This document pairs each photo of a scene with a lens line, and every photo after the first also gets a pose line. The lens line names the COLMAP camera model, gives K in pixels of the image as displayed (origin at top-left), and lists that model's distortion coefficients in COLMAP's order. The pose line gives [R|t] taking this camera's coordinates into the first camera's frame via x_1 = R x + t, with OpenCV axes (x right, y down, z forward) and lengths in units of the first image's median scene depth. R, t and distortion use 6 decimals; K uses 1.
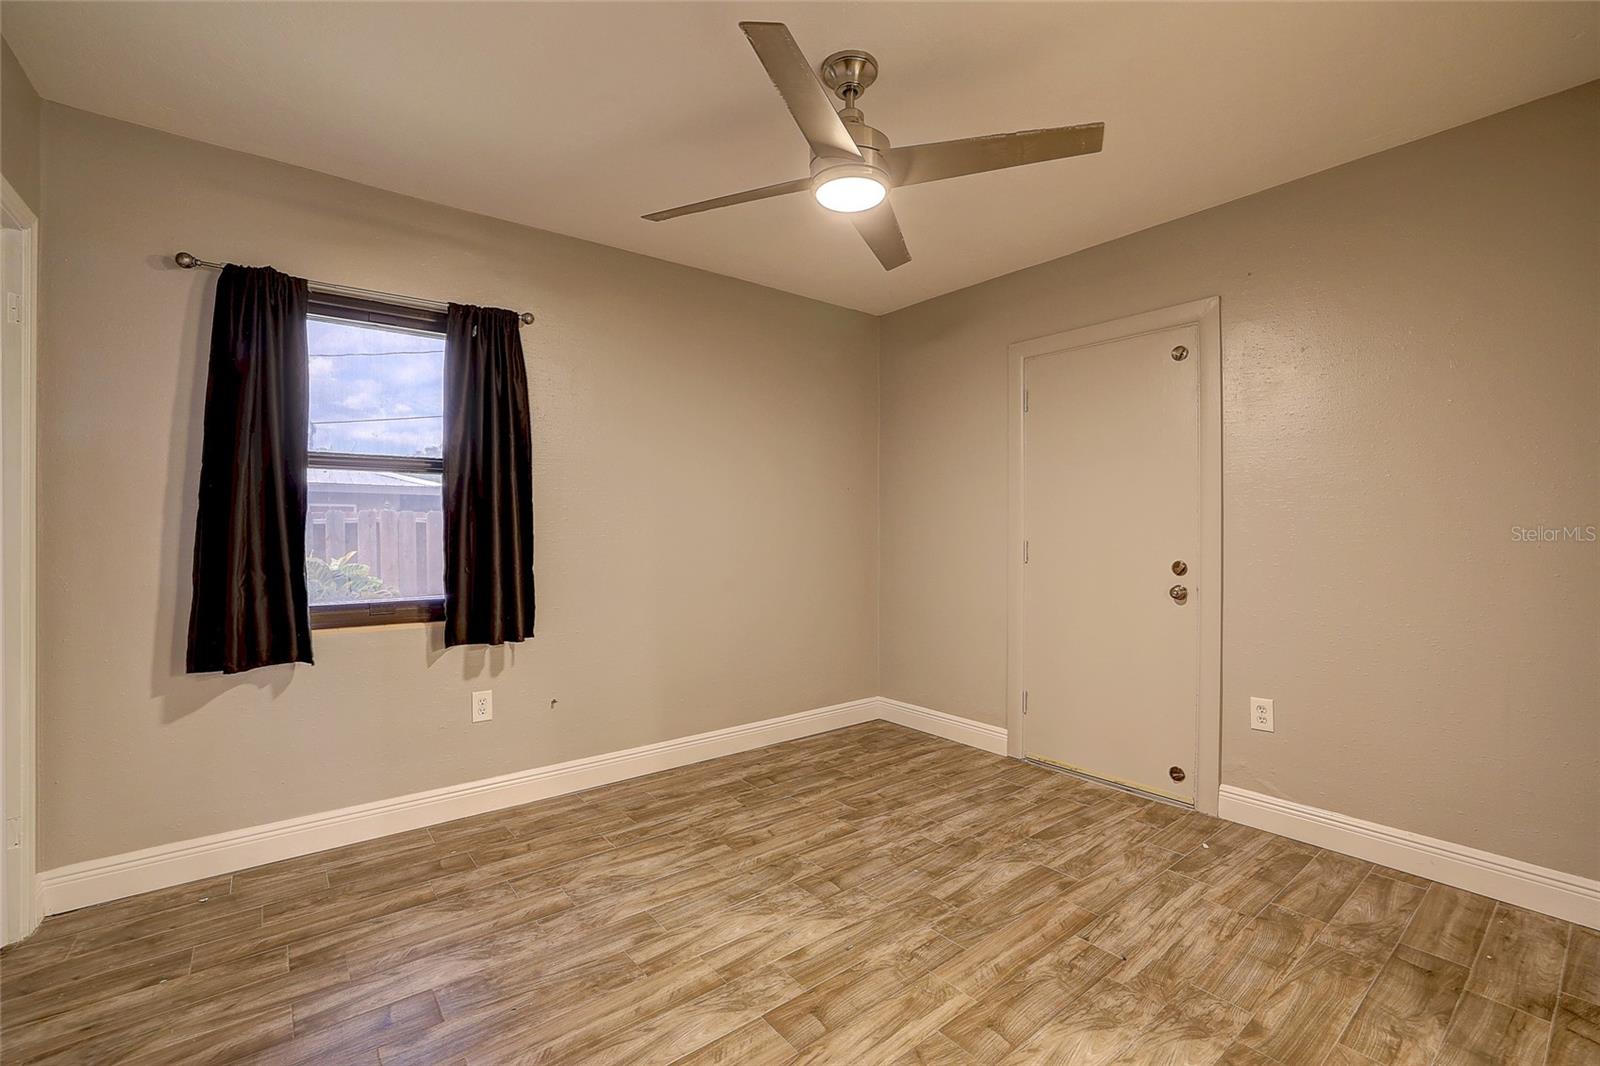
lens RADIAL K [[687.2, 0, 797.2], [0, 687.2, 533.0], [0, 0, 1]] dist [-0.048460, 0.019067]
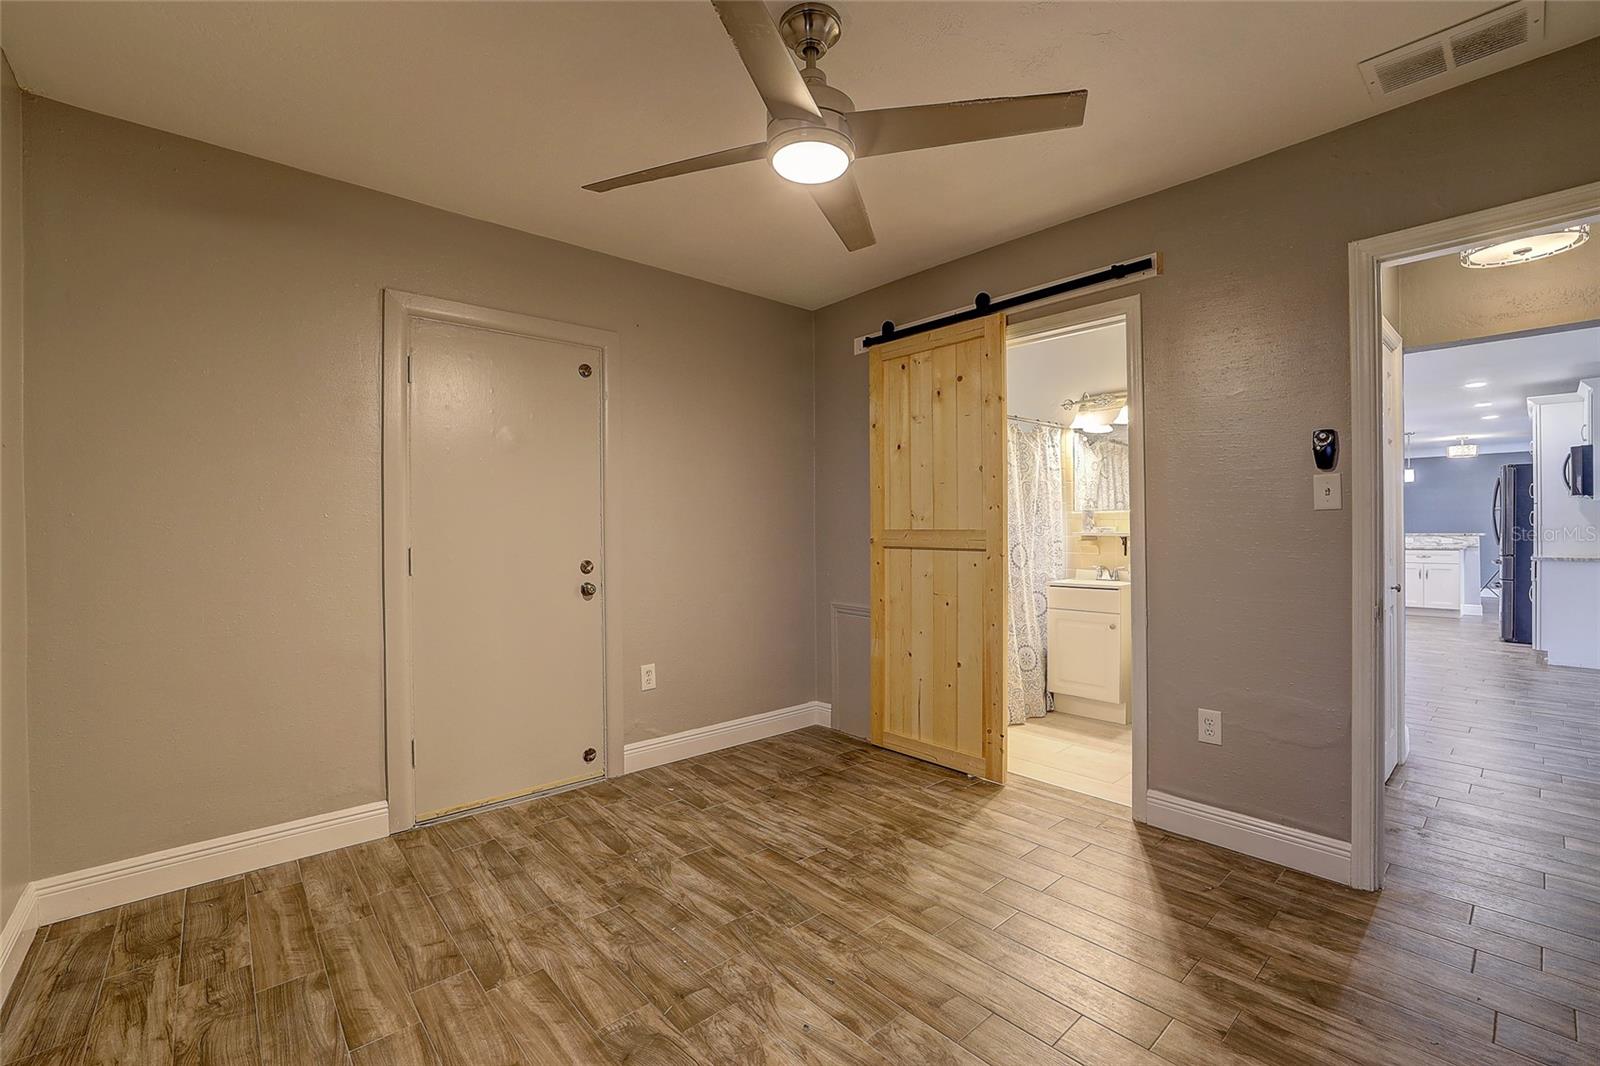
lens RADIAL K [[686.9, 0, 795.5], [0, 686.9, 528.6], [0, 0, 1]] dist [-0.039473, 0.014303]
pose [[-0.056616, 0.004148, 0.998387, -0.654038], [0.010185, 0.999942, -0.003577, -0.003628], [-0.998344, 0.009966, -0.056655, 0.842090]]
